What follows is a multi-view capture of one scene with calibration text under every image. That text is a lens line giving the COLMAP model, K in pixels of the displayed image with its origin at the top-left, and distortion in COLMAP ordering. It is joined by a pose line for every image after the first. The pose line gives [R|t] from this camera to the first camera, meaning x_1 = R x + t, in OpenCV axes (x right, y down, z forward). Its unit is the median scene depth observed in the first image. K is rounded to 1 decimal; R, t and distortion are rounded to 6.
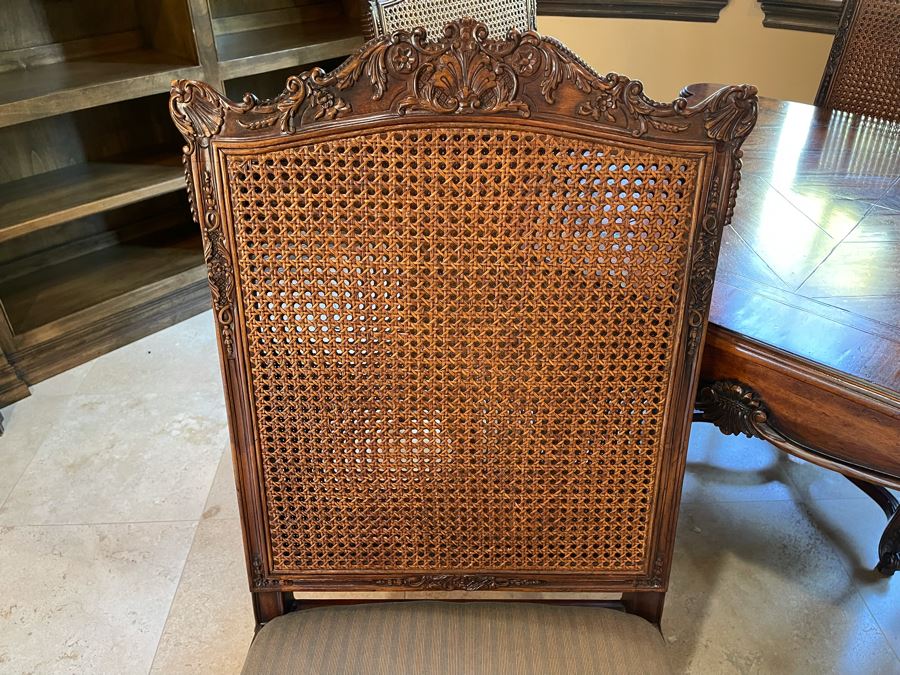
lens RADIAL K [[687.2, 0, 457.4], [0, 687.2, 328.0], [0, 0, 1]] dist [0.073782, -0.106643]
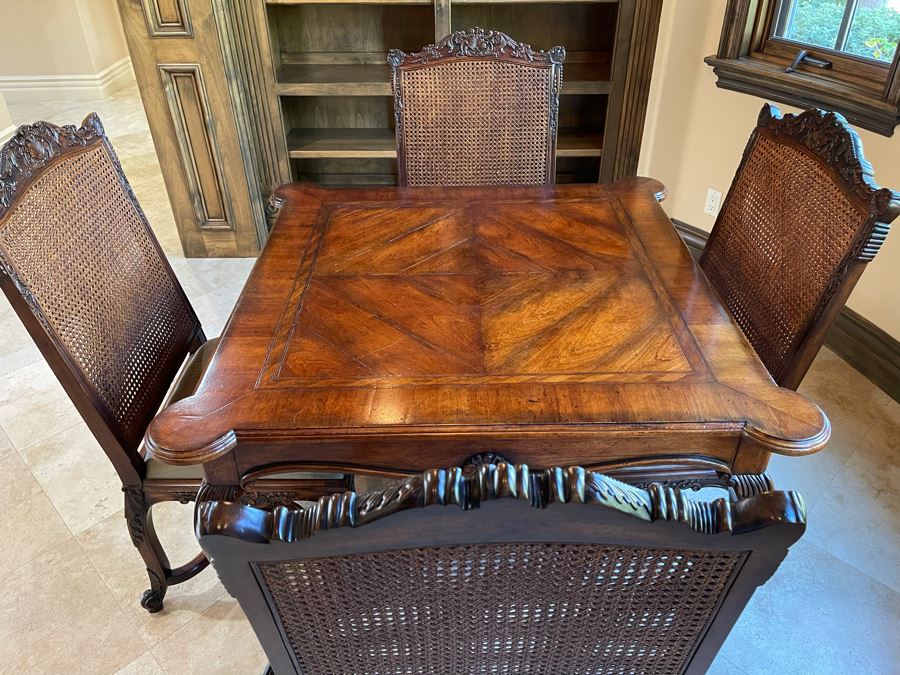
lens RADIAL K [[687.2, 0, 457.0], [0, 687.2, 324.0], [0, 0, 1]] dist [0.073782, -0.106643]
pose [[0.668564, 0.400846, -0.626375, 2.038571], [-0.400616, 0.903758, 0.150757, -0.379766], [0.626522, 0.150145, 0.764805, -0.094412]]
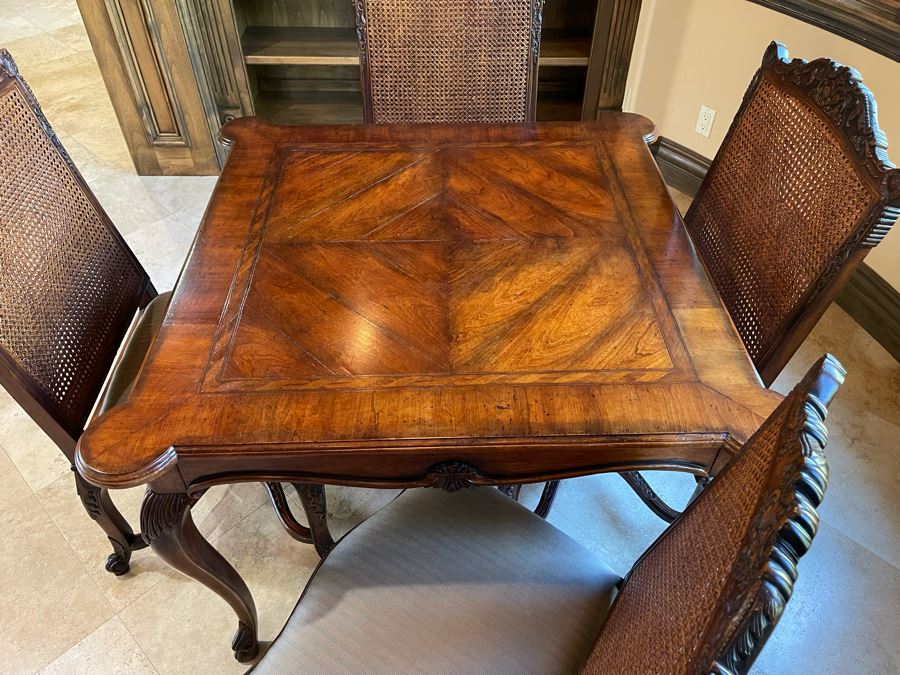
lens RADIAL K [[687.2, 0, 457.7], [0, 687.2, 328.5], [0, 0, 1]] dist [0.073782, -0.106643]
pose [[0.684393, 0.499189, -0.531429, 1.878963], [-0.406702, 0.866313, 0.289991, -0.564705], [0.605144, 0.017665, 0.795920, 0.018361]]
